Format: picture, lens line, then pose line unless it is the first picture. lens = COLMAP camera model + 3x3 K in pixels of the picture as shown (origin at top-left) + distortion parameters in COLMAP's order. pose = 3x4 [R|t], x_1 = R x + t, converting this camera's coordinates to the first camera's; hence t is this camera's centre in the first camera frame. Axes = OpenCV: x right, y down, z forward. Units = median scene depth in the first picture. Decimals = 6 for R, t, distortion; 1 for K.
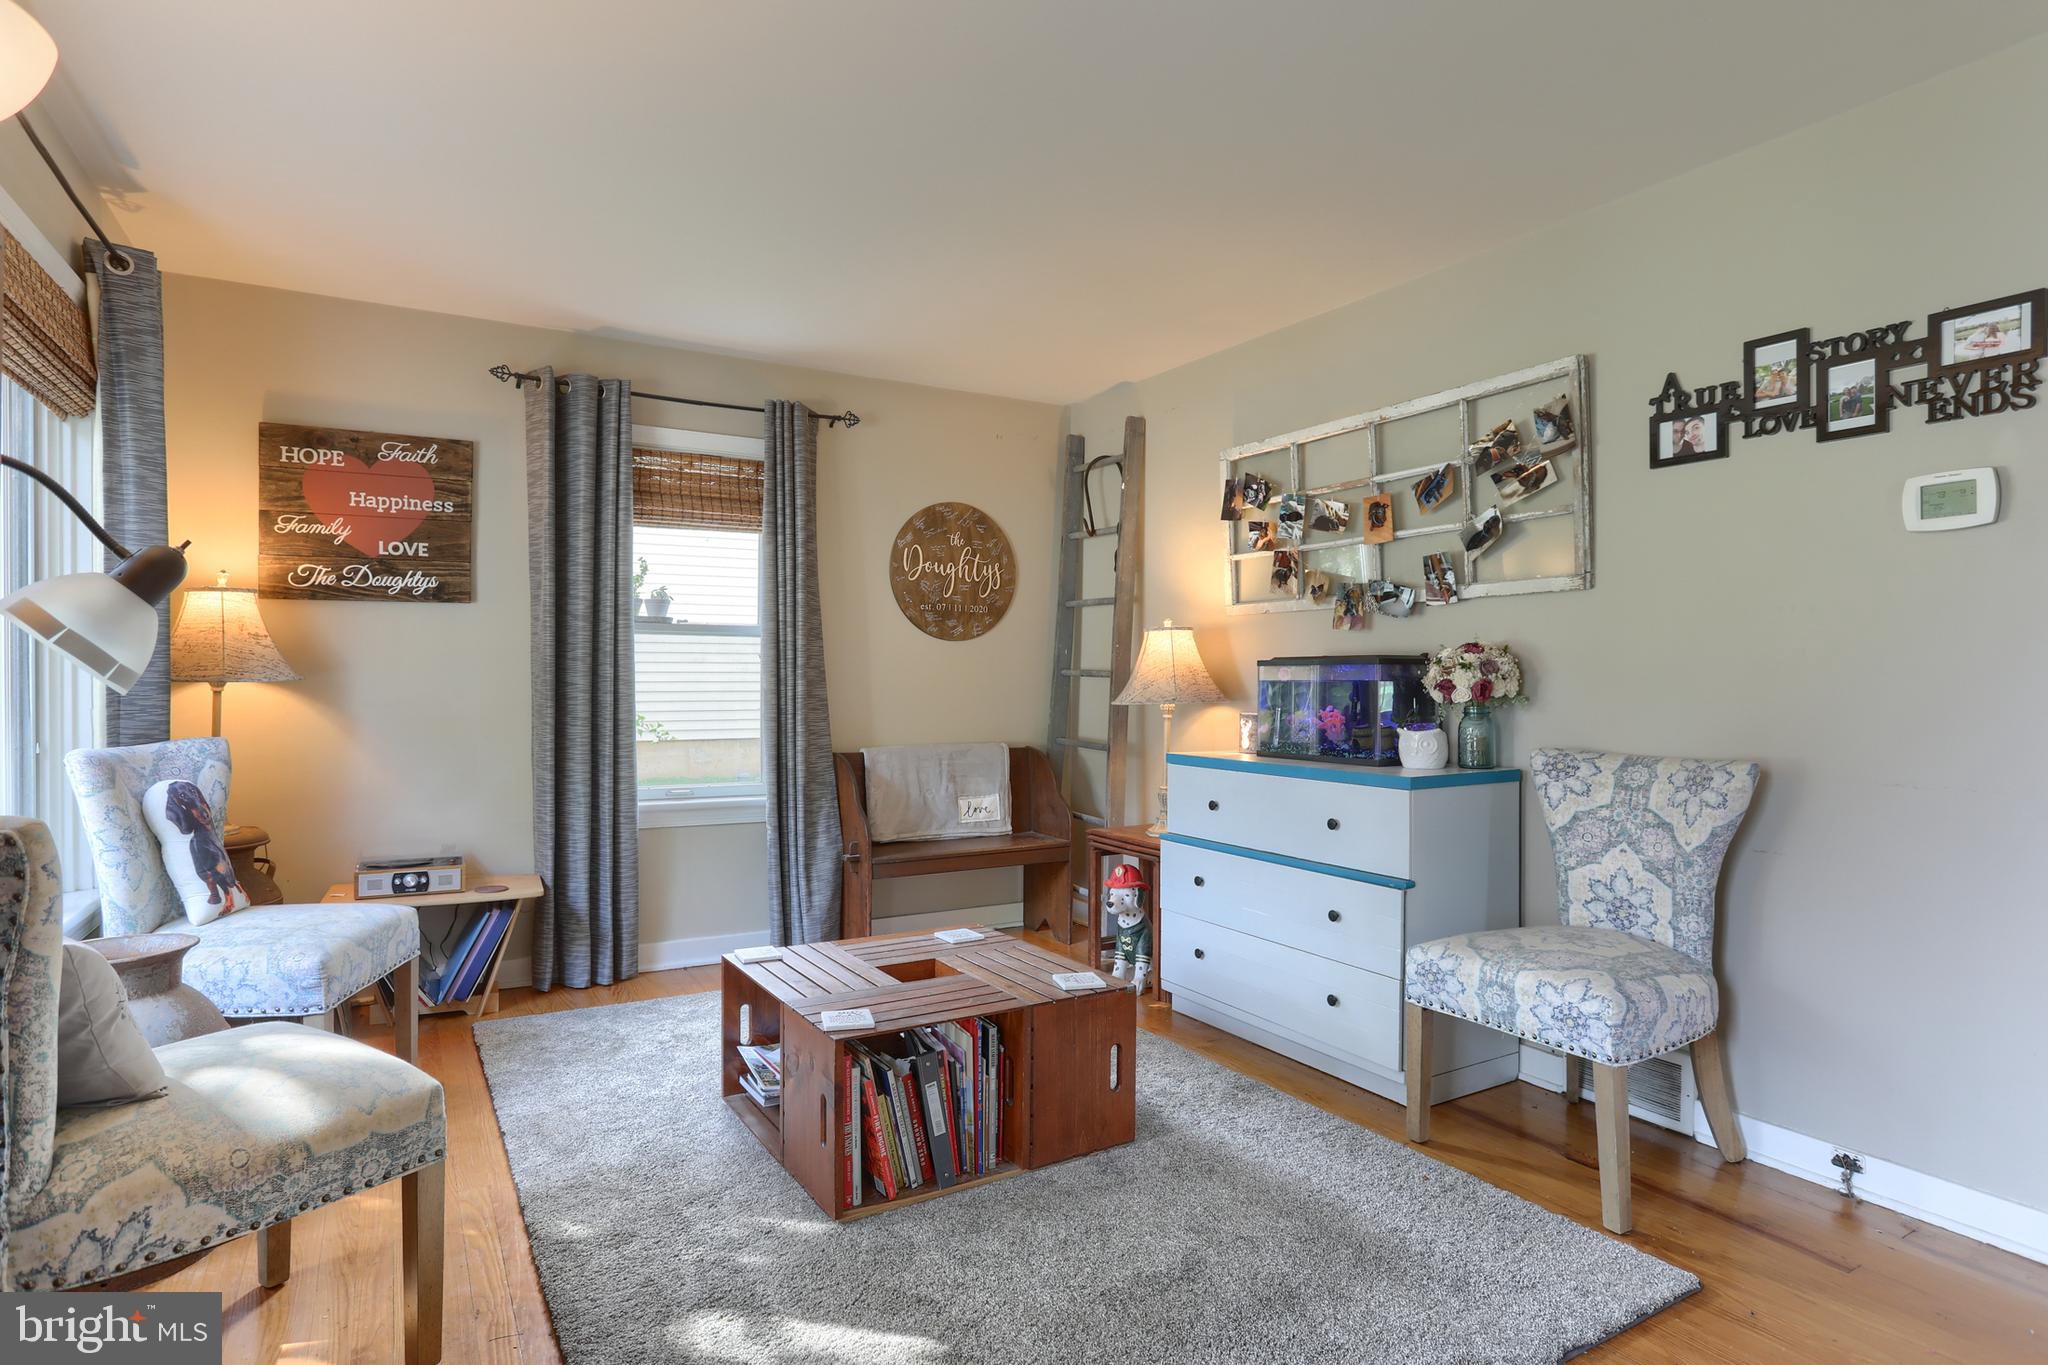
lens RADIAL K [[1076.9, 0, 1029.8], [0, 1076.9, 679.5], [0, 0, 1]] dist [-0.047691, 0.026233]
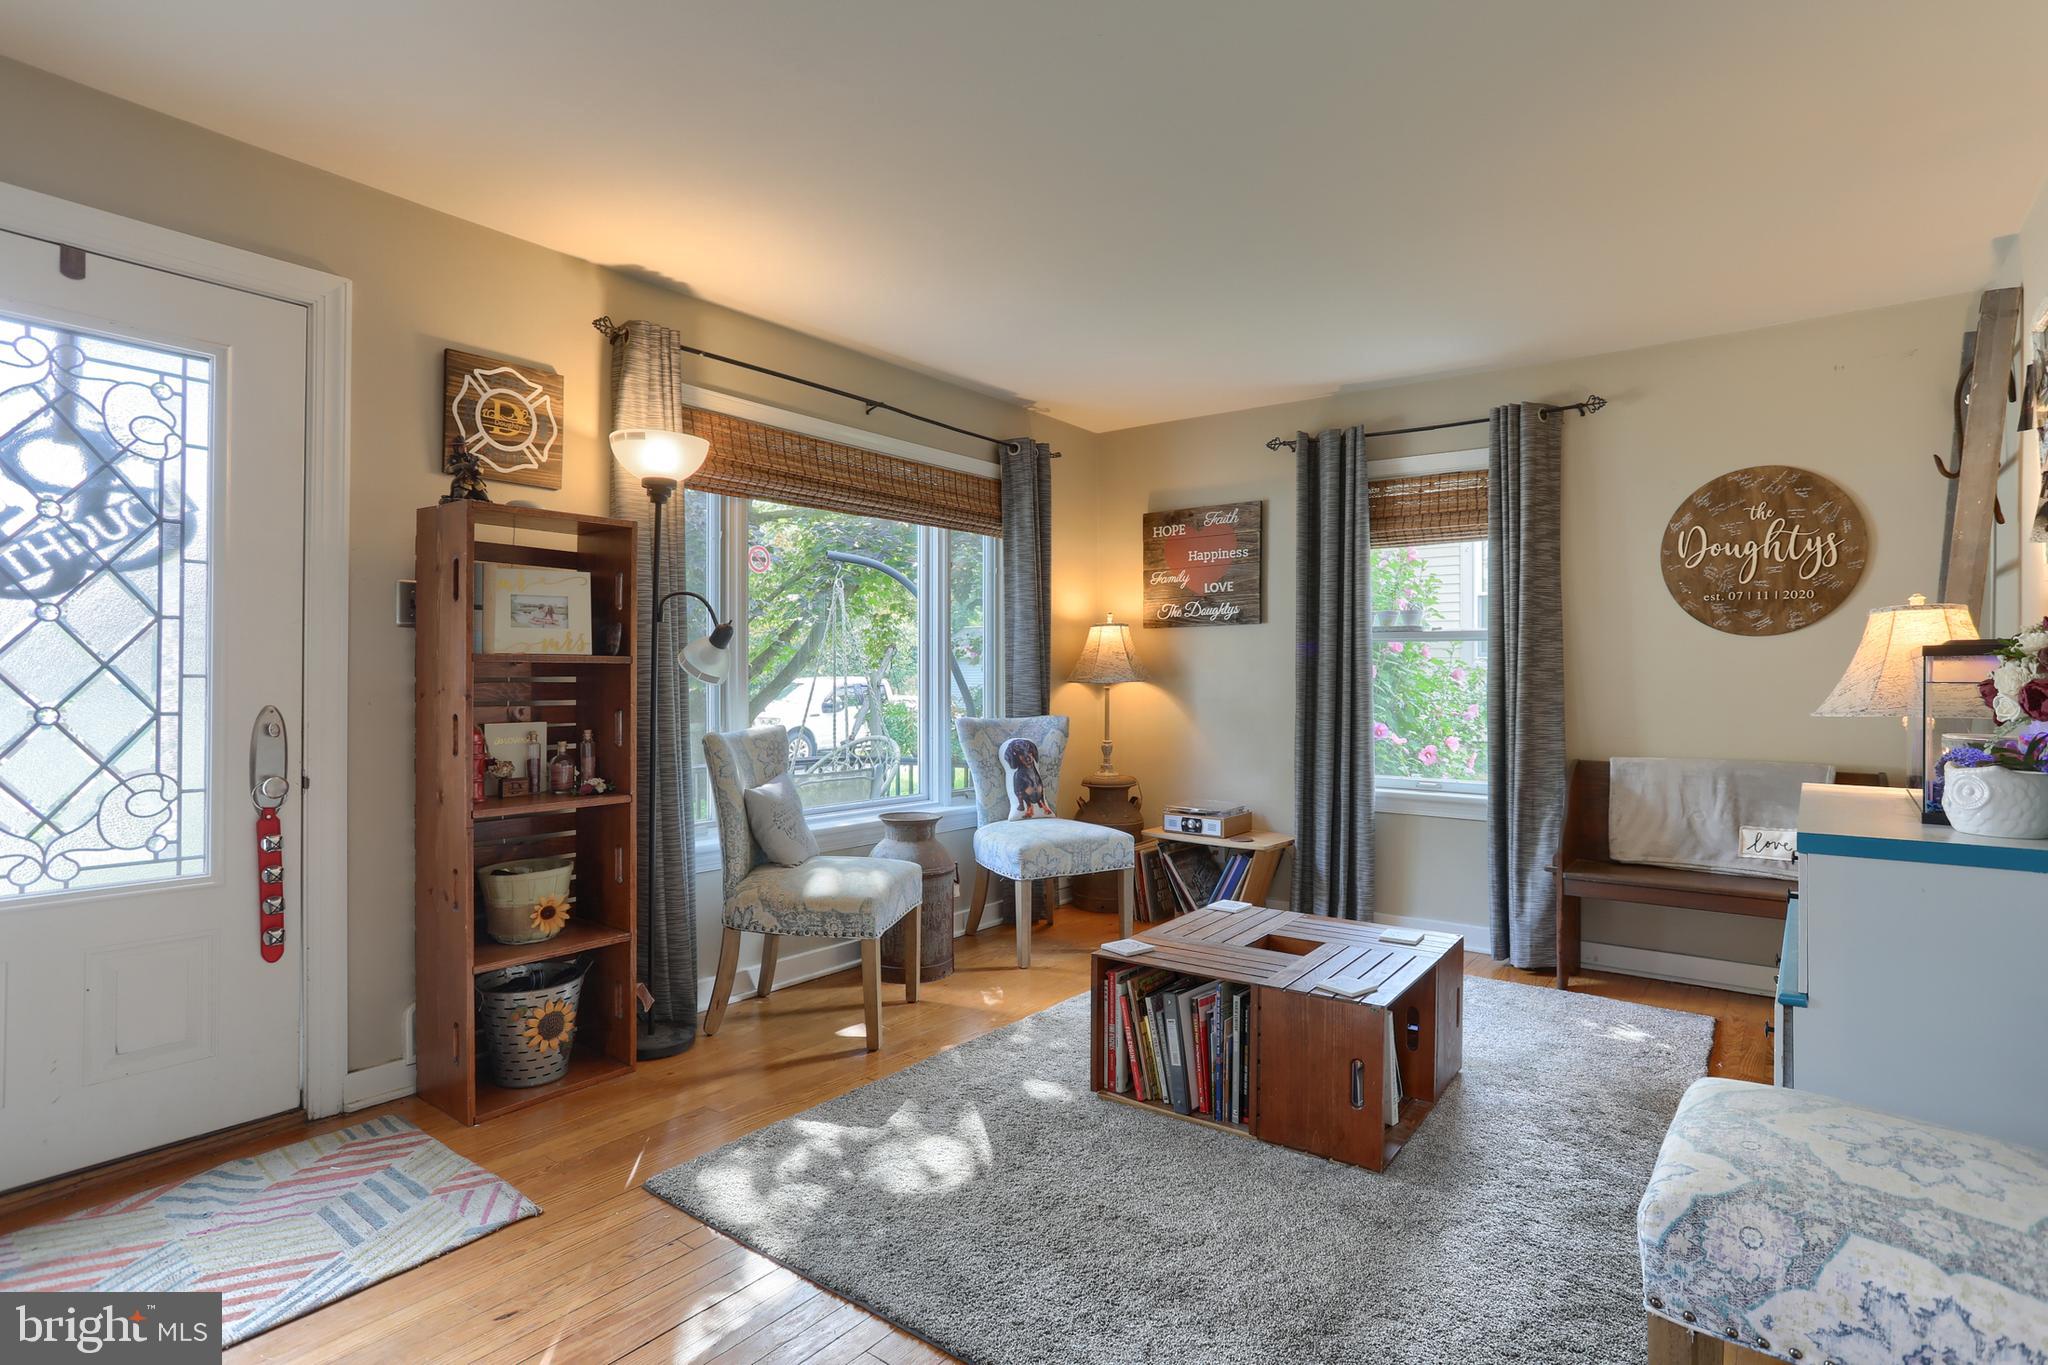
lens RADIAL K [[1026.1, 0, 1044.1], [0, 1026.1, 679.4], [0, 0, 1]] dist [-0.016503, 0.005739]
pose [[0.405903, -0.000005, -0.913916, 0.500038], [-0.003034, 0.999994, -0.001352, 0.000018], [0.913911, 0.003322, 0.405901, 0.226455]]
